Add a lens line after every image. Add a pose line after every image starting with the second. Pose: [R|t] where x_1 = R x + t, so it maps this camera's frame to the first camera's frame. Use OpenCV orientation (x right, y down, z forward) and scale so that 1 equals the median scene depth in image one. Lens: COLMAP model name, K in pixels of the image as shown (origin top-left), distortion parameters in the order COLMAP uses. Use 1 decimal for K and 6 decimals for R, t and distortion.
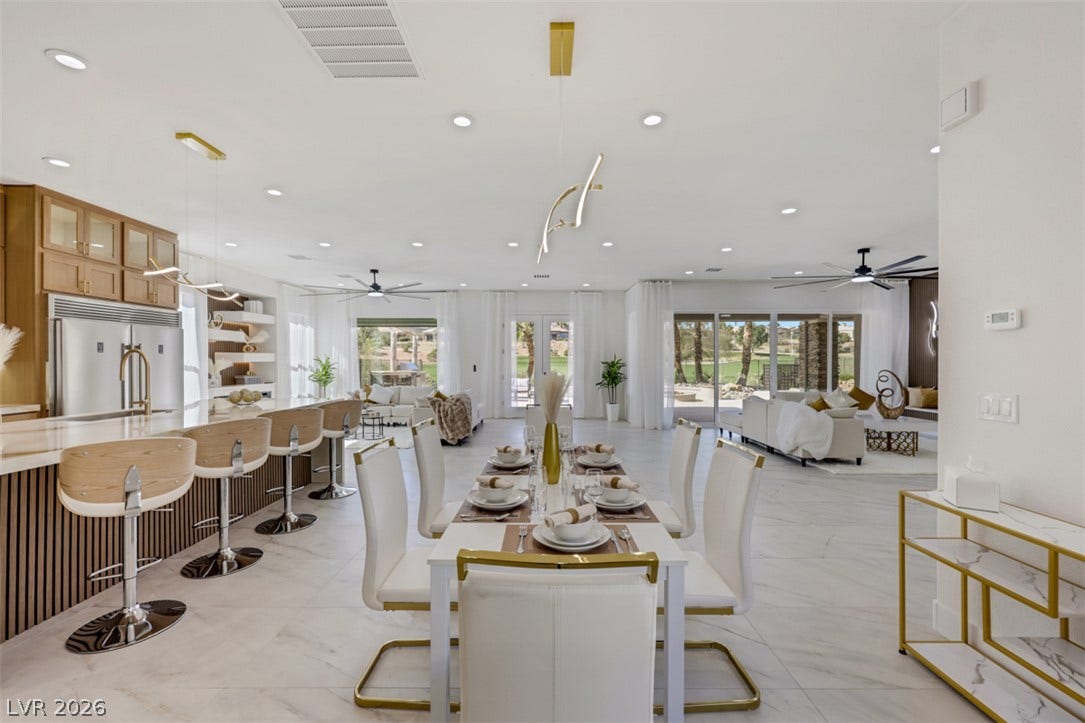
lens RADIAL K [[429.5, 0, 540.7], [0, 429.5, 360.6], [0, 0, 1]] dist [0.002300, 0.000084]
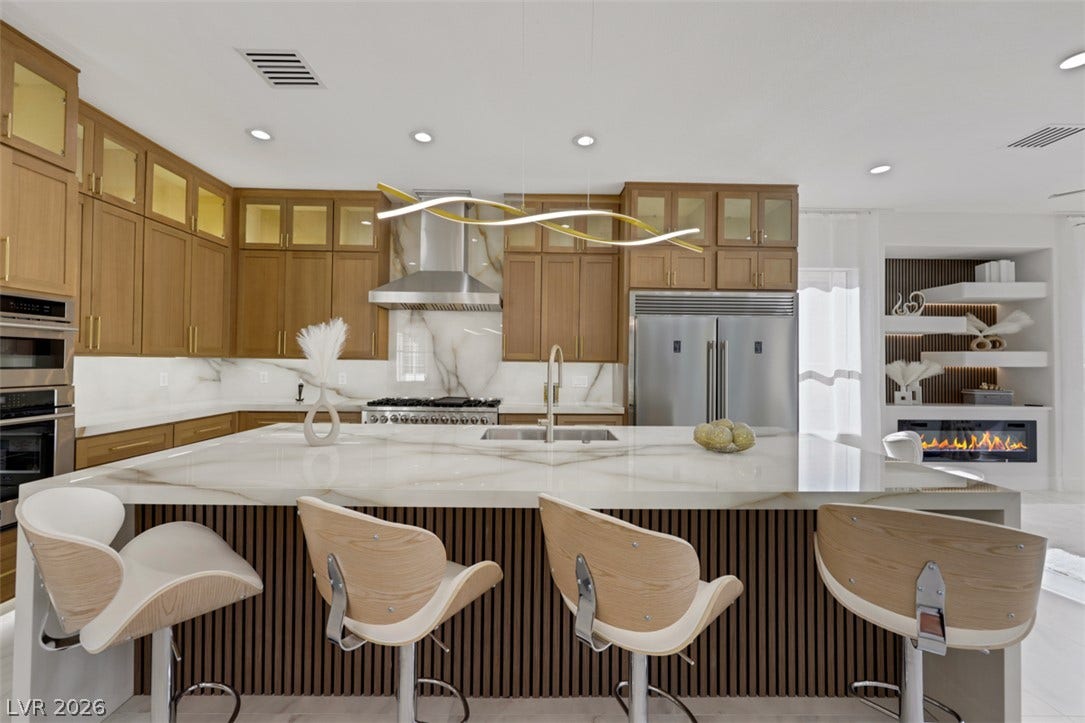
lens RADIAL K [[429.5, 0, 538.7], [0, 429.5, 359.7], [0, 0, 1]] dist [0.002300, 0.000084]
pose [[0.010863, -0.010612, -0.999885, -0.097397], [-0.008279, 0.999908, -0.010703, 0.004883], [0.999907, 0.008394, 0.010774, 0.402981]]
